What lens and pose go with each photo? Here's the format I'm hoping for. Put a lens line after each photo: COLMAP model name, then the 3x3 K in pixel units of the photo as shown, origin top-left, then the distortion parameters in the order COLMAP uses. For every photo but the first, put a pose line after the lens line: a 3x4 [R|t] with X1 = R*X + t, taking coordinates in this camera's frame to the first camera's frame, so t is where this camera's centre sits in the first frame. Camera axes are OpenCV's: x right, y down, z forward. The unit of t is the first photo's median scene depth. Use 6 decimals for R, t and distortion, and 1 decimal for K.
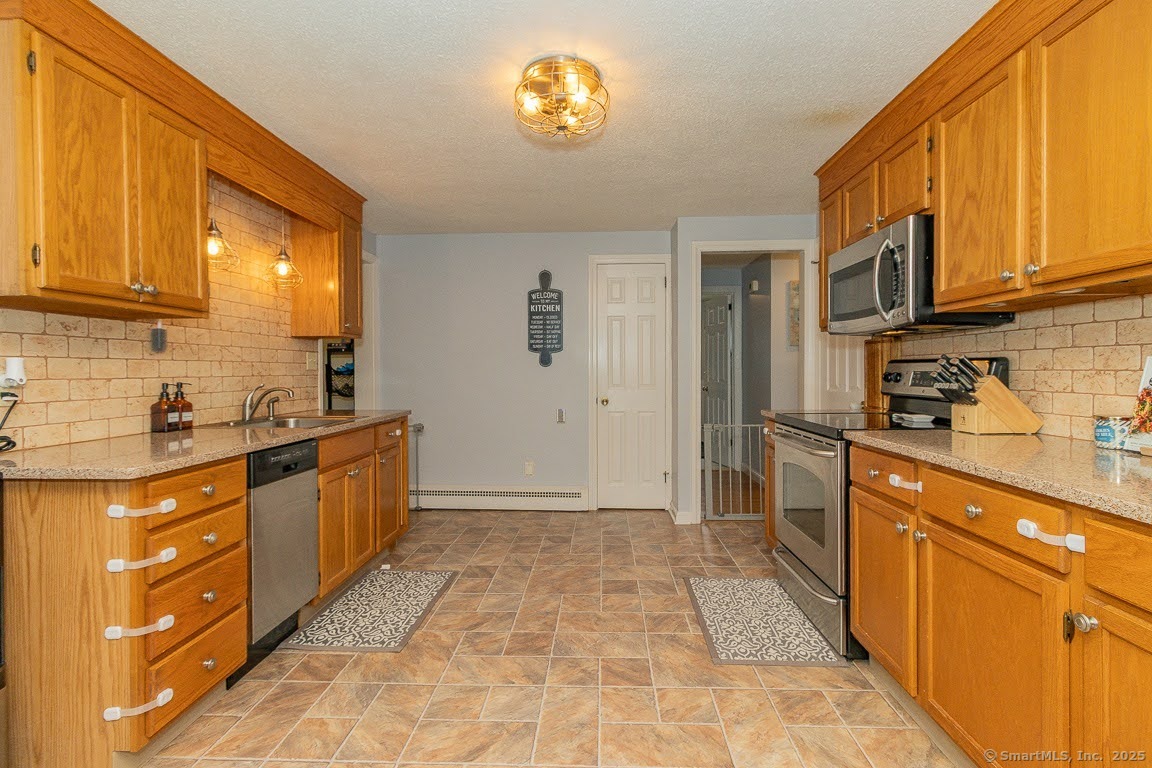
lens RADIAL K [[544.5, 0, 605.2], [0, 544.5, 374.1], [0, 0, 1]] dist [0.005906, -0.000987]
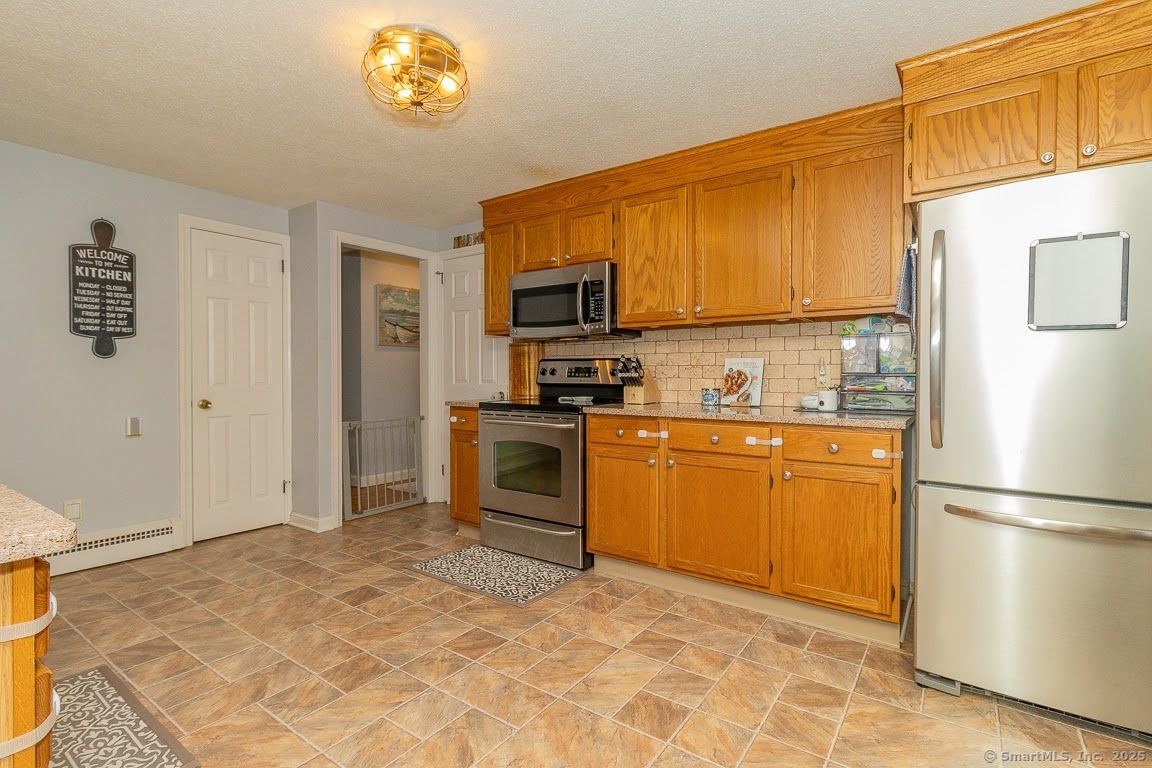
lens RADIAL K [[544.5, 0, 582.7], [0, 544.5, 373.6], [0, 0, 1]] dist [0.005906, -0.000987]
pose [[0.557764, -0.000149, 0.830000, -0.606111], [0.003532, 0.999991, -0.002193, 0.016842], [-0.829992, 0.004155, 0.557760, 0.186266]]
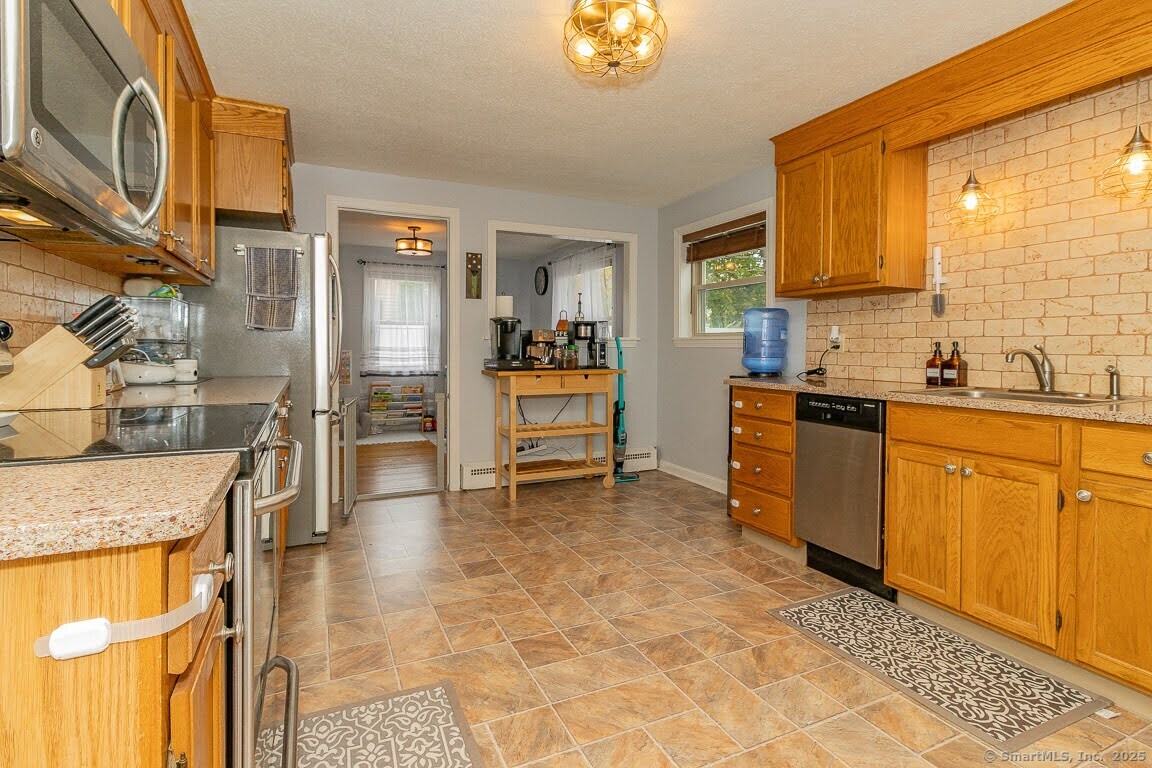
lens RADIAL K [[544.5, 0, 558.7], [0, 544.5, 354.6], [0, 0, 1]] dist [0.005906, -0.000987]
pose [[-0.918028, 0.007236, -0.396450, 0.315940], [-0.001361, 0.999770, 0.021399, 0.018642], [0.396514, 0.020184, -0.917807, 1.536873]]
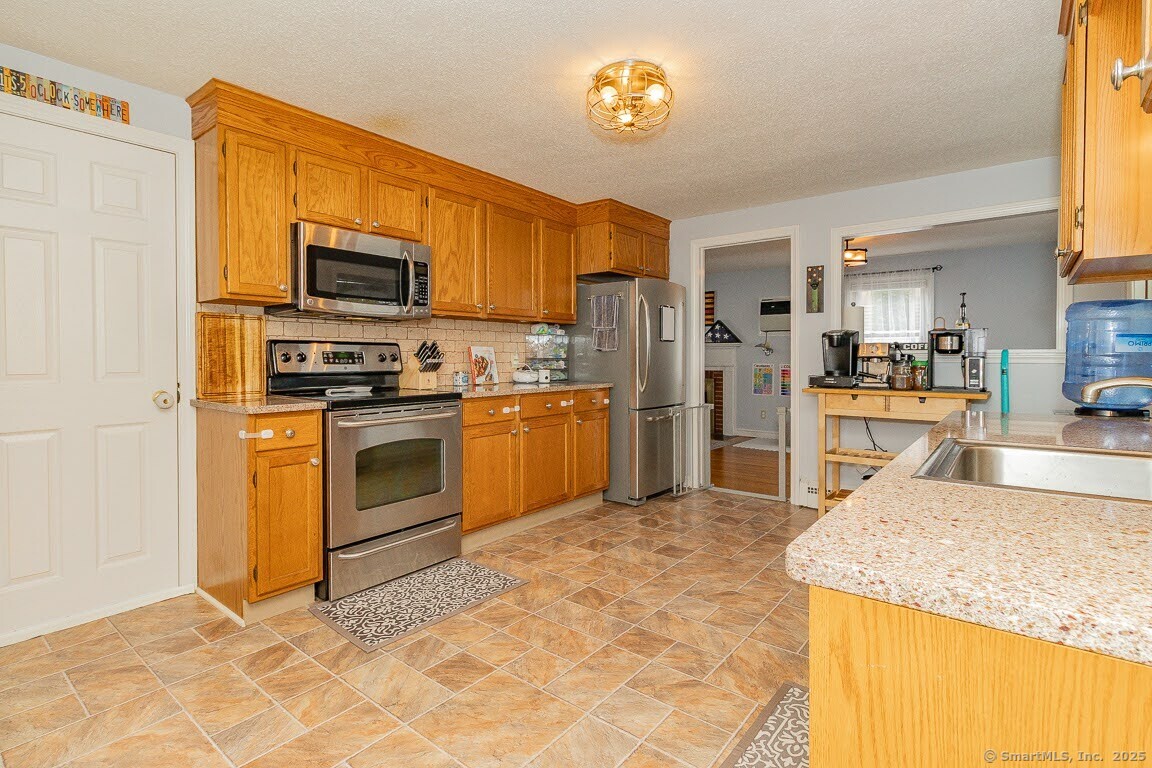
lens RADIAL K [[544.5, 0, 573.3], [0, 544.5, 362.2], [0, 0, 1]] dist [0.005906, -0.000987]
pose [[-0.778383, -0.001938, 0.627787, -0.566935], [0.006258, 0.999922, 0.010845, 0.009315], [-0.627759, 0.012370, -0.778310, 1.622000]]
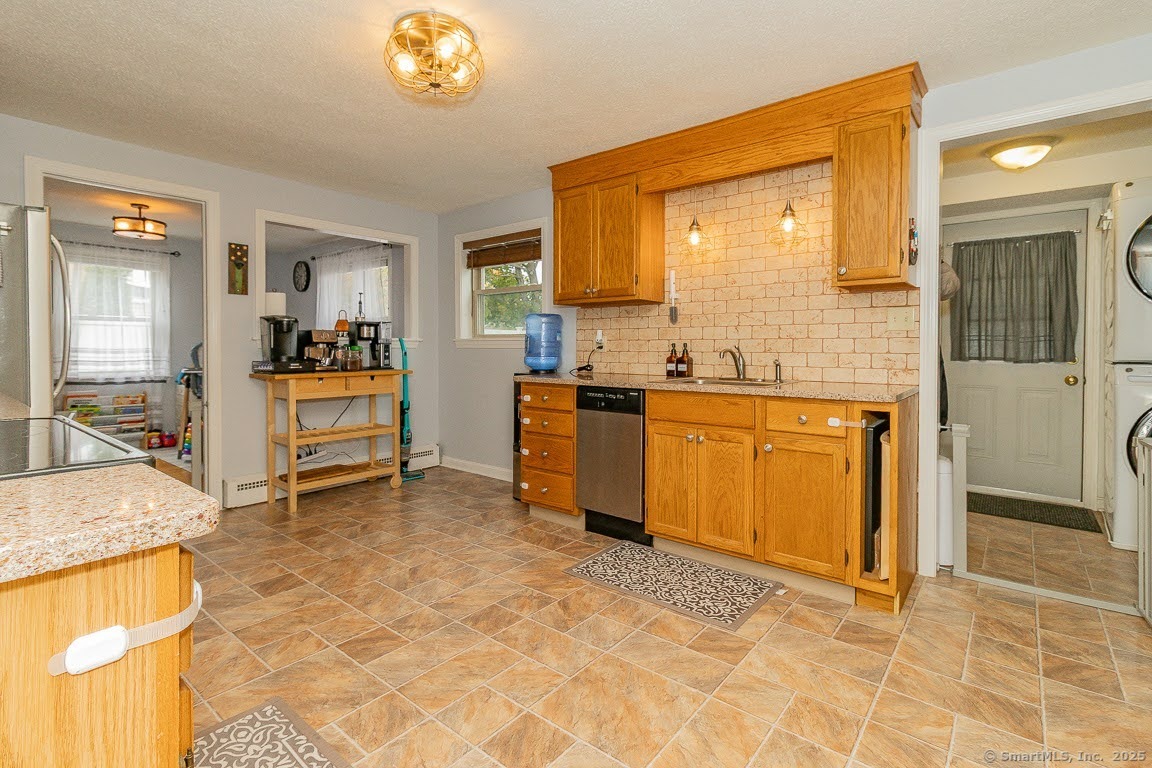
lens RADIAL K [[544.5, 0, 550.3], [0, 544.5, 351.3], [0, 0, 1]] dist [0.005906, -0.000987]
pose [[-0.663677, 0.010175, -0.747950, 0.447295], [-0.001808, 0.999883, 0.015206, 0.016041], [0.748017, 0.011444, -0.663581, 1.537933]]
